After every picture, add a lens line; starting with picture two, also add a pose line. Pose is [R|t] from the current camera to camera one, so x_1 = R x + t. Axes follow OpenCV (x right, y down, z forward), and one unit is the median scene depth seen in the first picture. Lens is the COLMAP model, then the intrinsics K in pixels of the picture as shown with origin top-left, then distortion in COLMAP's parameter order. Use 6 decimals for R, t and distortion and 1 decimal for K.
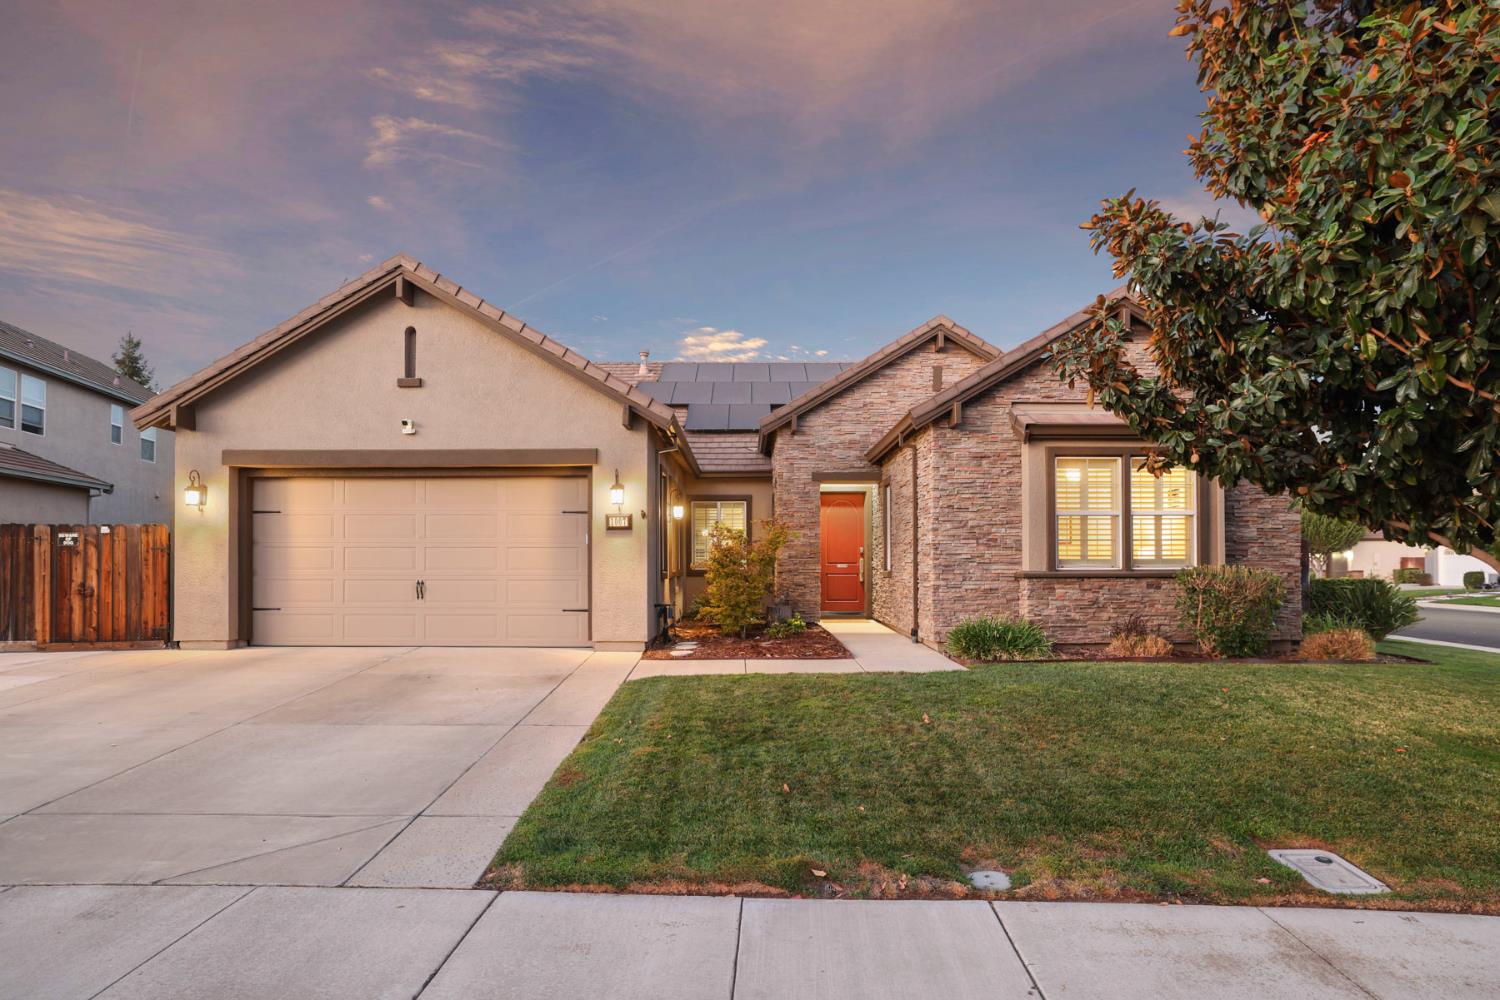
lens RADIAL K [[767.0, 0, 755.5], [0, 767.0, 539.5], [0, 0, 1]] dist [-0.034200, 0.025555]
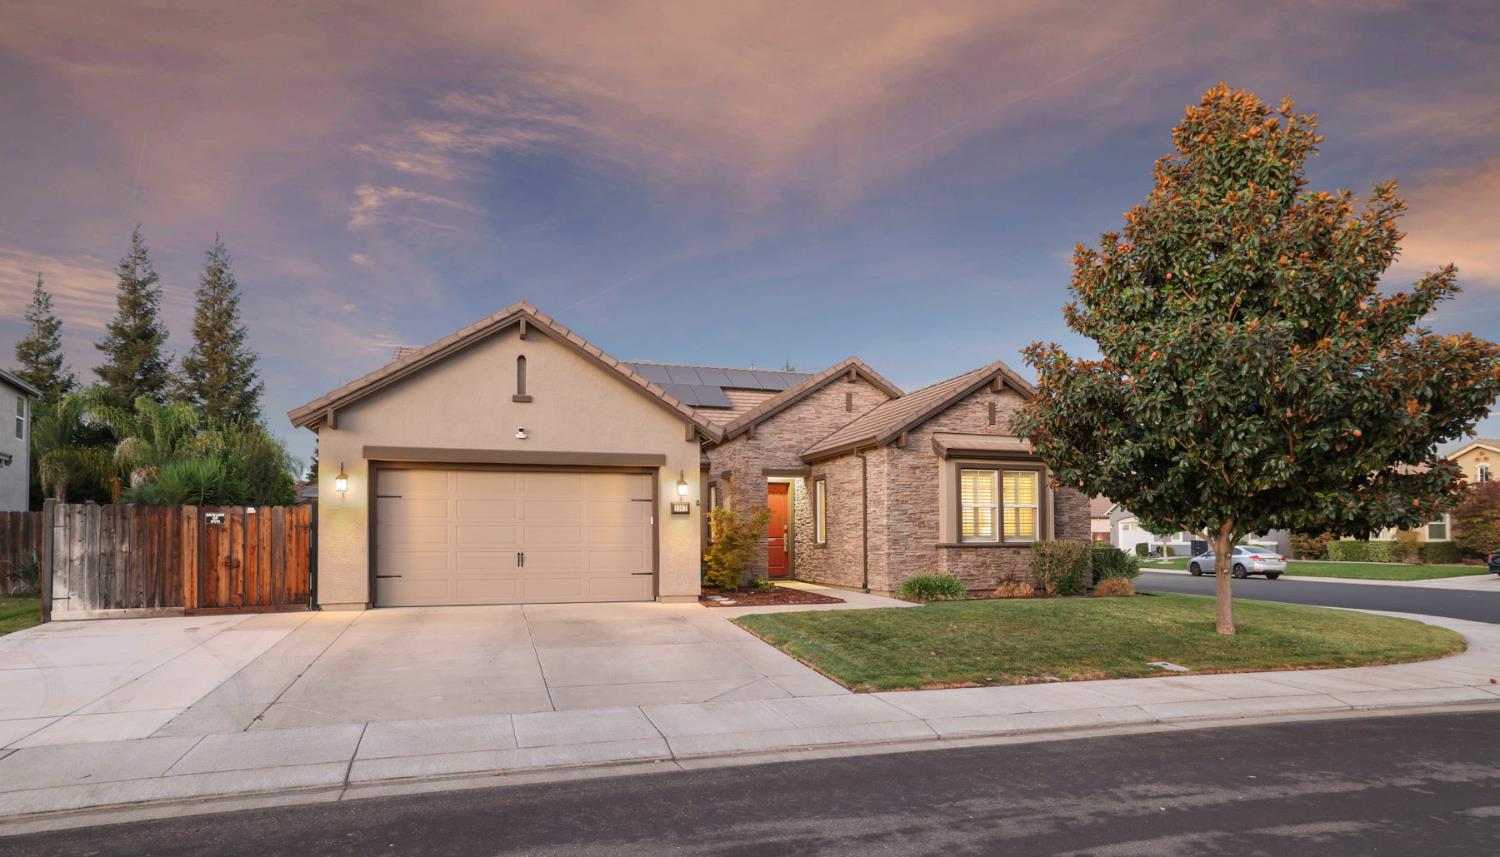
lens RADIAL K [[776.6, 0, 746.8], [0, 776.6, 490.2], [0, 0, 1]] dist [-0.033867, 0.029021]
pose [[0.954840, 0.017157, 0.296625, -0.479591], [-0.008691, 0.999517, -0.029836, -0.014989], [-0.296994, 0.025911, 0.954528, -0.361815]]
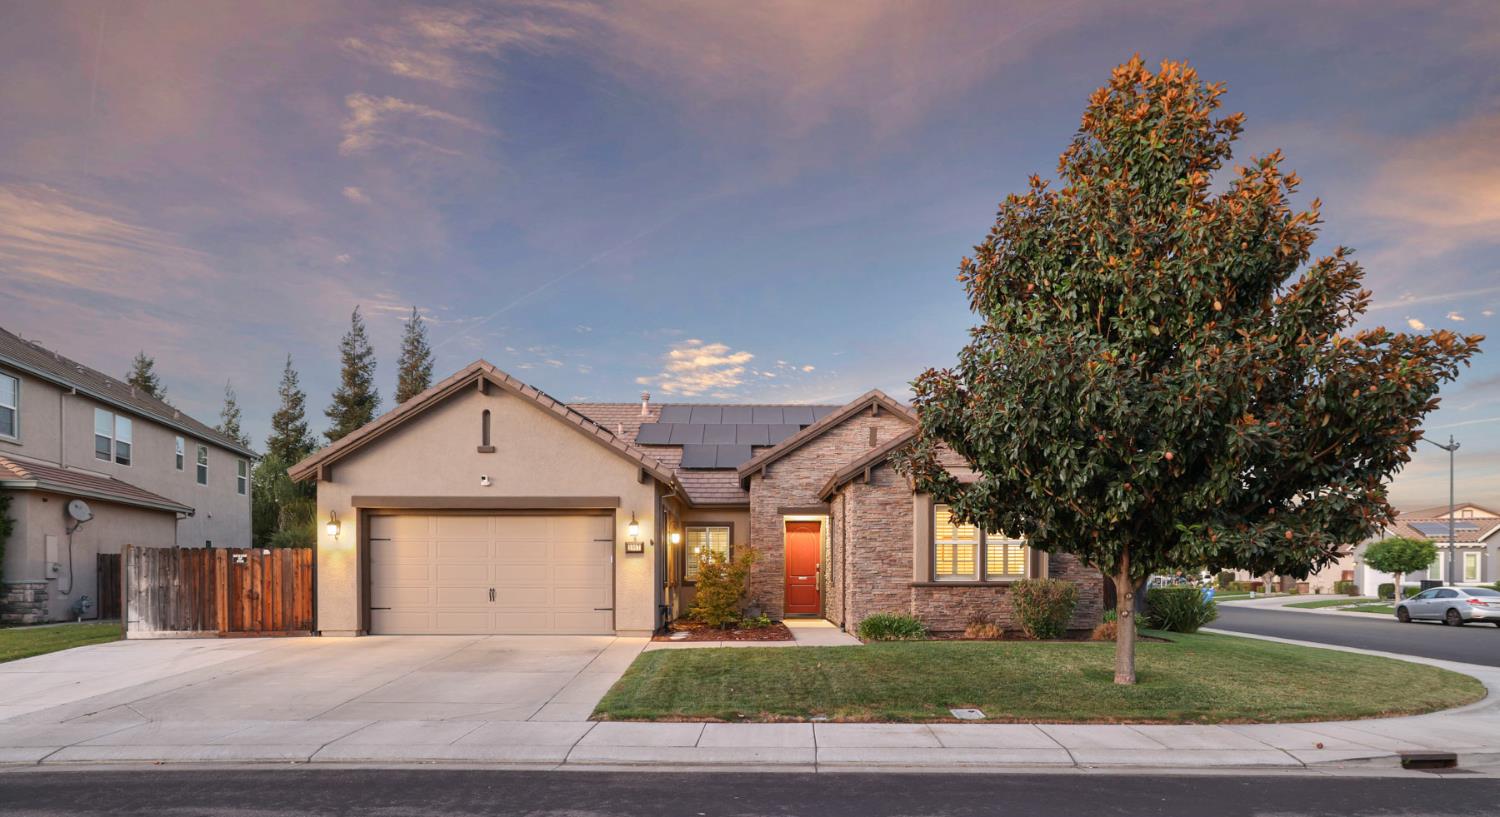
lens RADIAL K [[789.9, 0, 790.6], [0, 789.9, 556.3], [0, 0, 1]] dist [-0.027212, 0.020698]
pose [[0.998864, 0.002607, 0.047580, 0.044068], [-0.002931, 0.999973, 0.006730, -0.017375], [-0.047562, -0.006862, 0.998845, -0.497609]]
